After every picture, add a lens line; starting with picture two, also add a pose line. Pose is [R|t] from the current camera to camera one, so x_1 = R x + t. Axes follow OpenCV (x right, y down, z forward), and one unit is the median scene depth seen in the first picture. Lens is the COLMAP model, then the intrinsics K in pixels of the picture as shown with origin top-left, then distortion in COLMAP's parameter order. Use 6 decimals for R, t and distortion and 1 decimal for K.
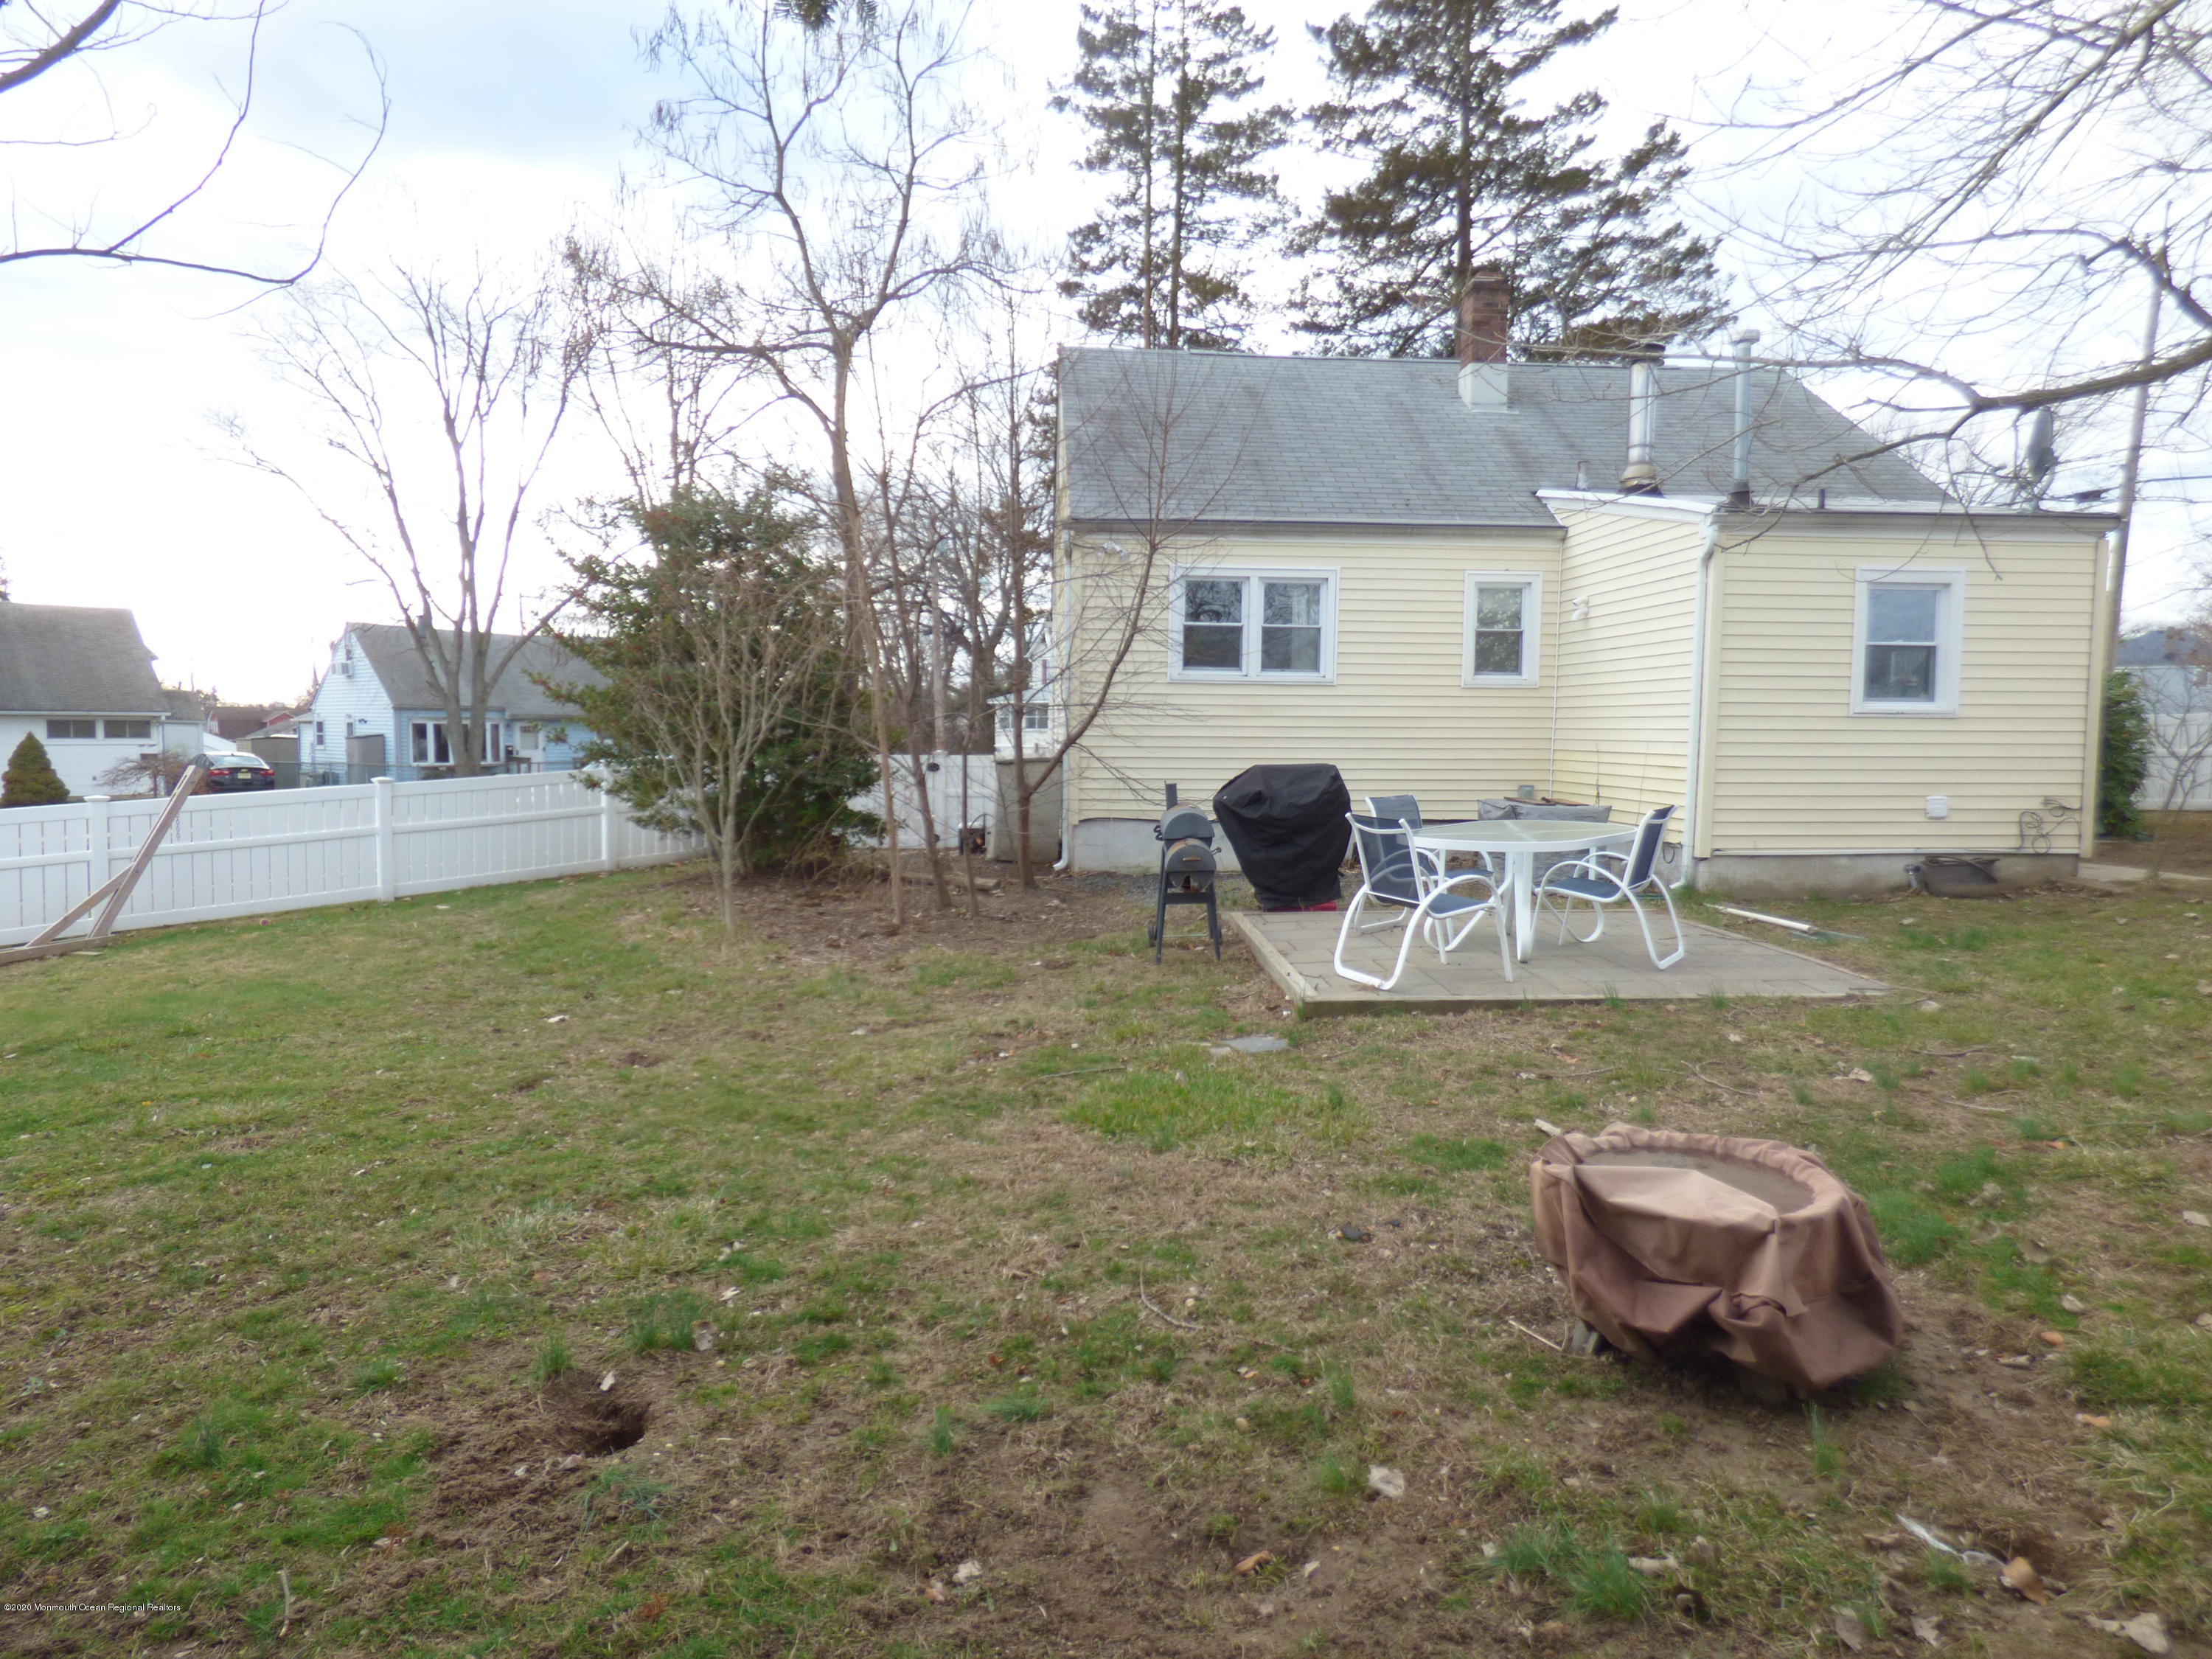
lens RADIAL K [[1312.4, 0, 1106.8], [0, 1312.4, 829.2], [0, 0, 1]] dist [-0.014918, -0.001804]
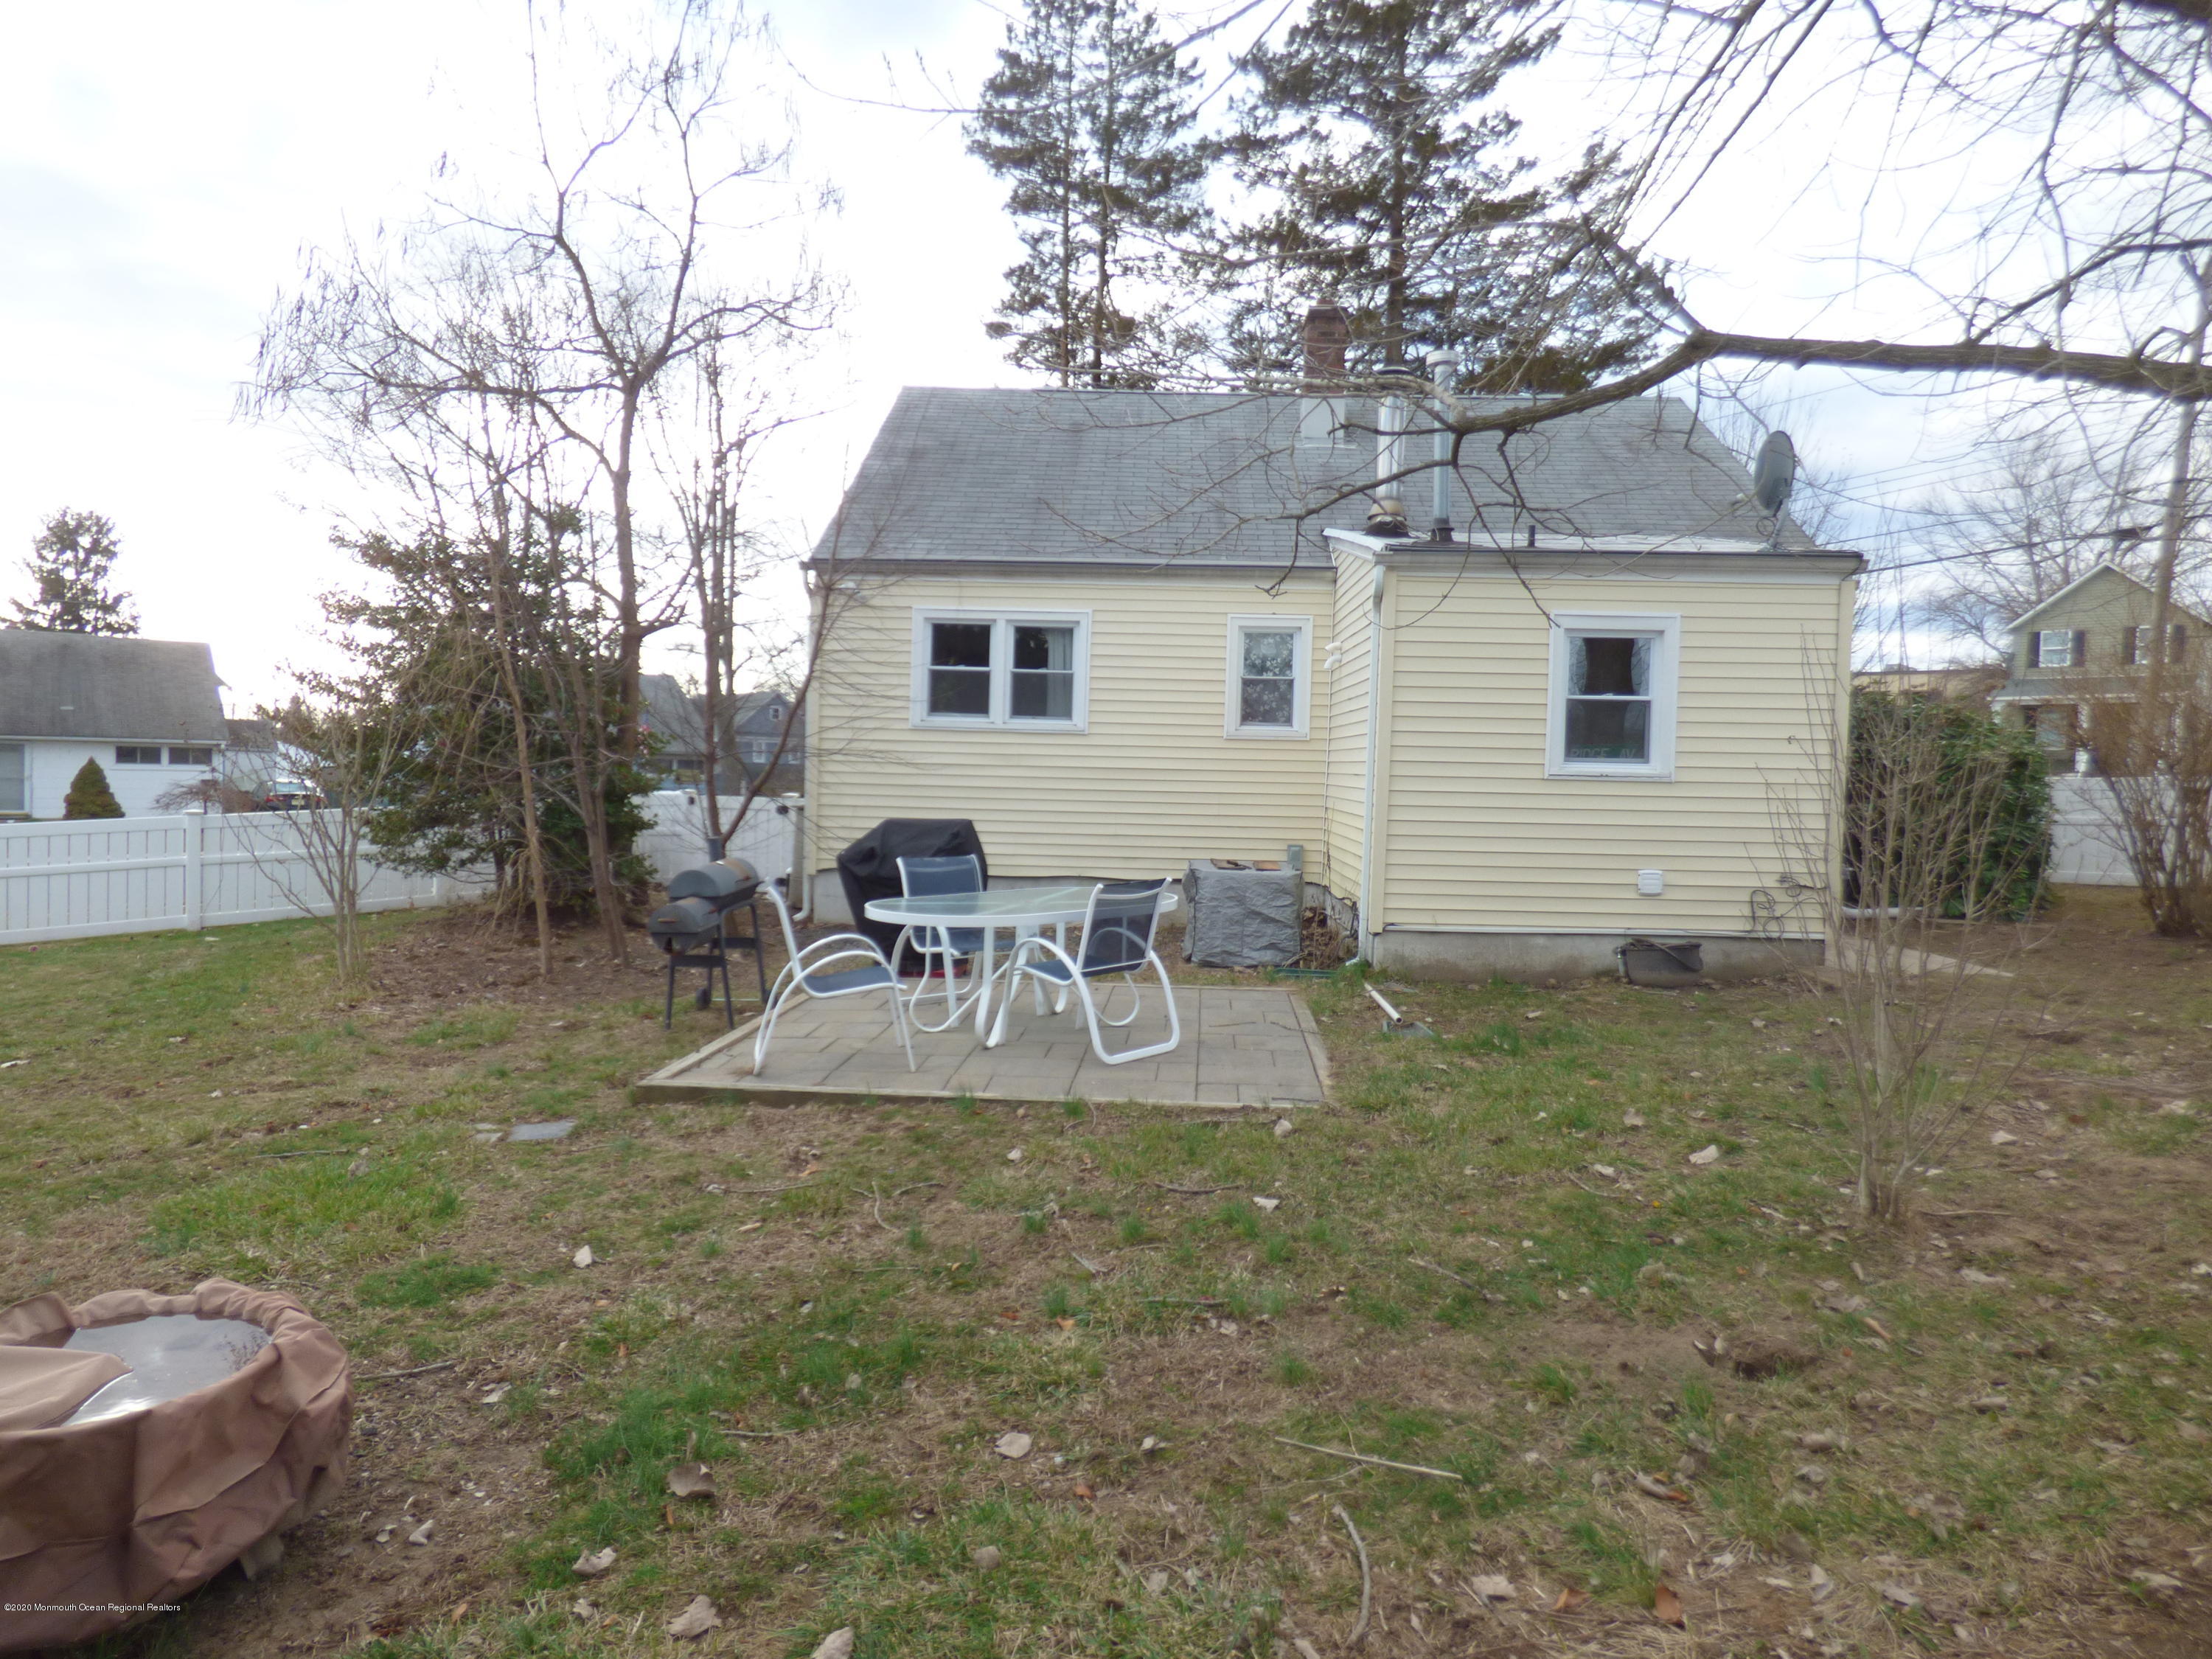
lens RADIAL K [[1312.4, 0, 1103.3], [0, 1312.4, 828.7], [0, 0, 1]] dist [-0.014918, -0.001804]
pose [[0.993923, 0.021747, -0.107909, 0.270846], [-0.025030, 0.999261, -0.029166, -0.013530], [0.107195, 0.031690, 0.993733, 0.058909]]
